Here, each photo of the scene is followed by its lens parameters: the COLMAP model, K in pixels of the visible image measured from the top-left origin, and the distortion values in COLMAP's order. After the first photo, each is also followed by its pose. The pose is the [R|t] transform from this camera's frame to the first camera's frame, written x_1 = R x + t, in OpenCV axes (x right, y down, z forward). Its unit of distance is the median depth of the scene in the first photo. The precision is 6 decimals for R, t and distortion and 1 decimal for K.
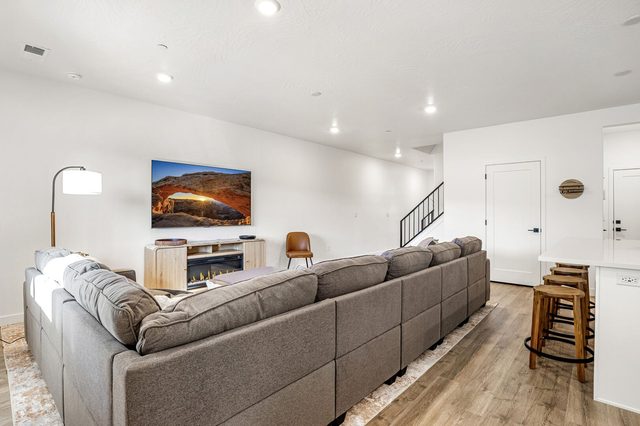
lens RADIAL K [[305.0, 0, 318.4], [0, 305.0, 208.7], [0, 0, 1]] dist [-0.000105, 0.000162]
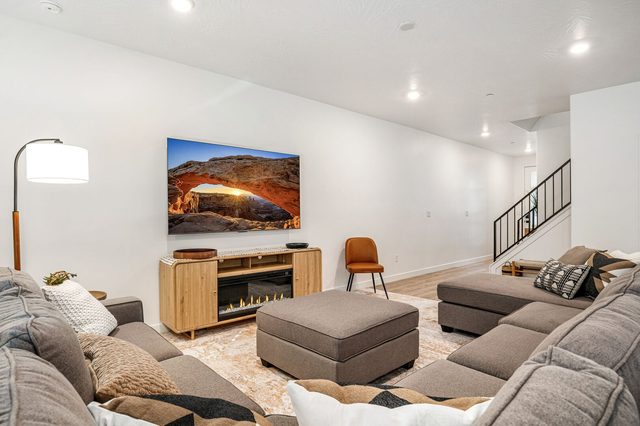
lens RADIAL K [[340.7, 0, 326.1], [0, 340.7, 211.0], [0, 0, 1]] dist [0.004892, -0.000593]
pose [[0.996344, -0.011257, -0.084684, -0.099573], [0.011721, 0.999919, 0.004990, 0.009377], [0.084620, -0.005964, 0.996395, 0.210198]]
